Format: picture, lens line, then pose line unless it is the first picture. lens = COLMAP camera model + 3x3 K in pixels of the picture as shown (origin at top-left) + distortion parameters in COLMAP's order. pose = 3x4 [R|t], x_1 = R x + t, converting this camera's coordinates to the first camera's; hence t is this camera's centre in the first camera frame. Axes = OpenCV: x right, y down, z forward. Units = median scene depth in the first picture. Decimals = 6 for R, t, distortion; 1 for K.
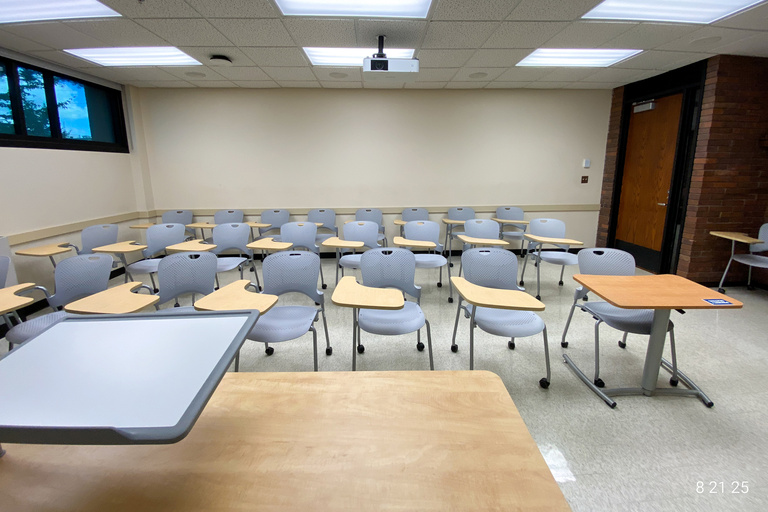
lens RADIAL K [[303.2, 0, 388.8], [0, 303.2, 251.6], [0, 0, 1]] dist [0.004220, -0.001951]
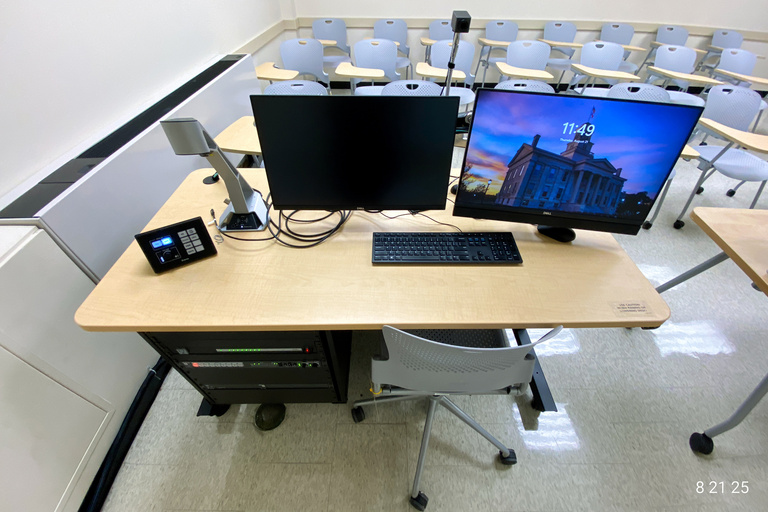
lens RADIAL K [[303.2, 0, 386.1], [0, 303.2, 252.1], [0, 0, 1]] dist [0.004220, -0.001951]
pose [[0.999625, 0.027325, 0.001830, -0.111111], [-0.024762, 0.873255, 0.486633, 0.004748], [0.011699, -0.486496, 0.873605, 0.004559]]
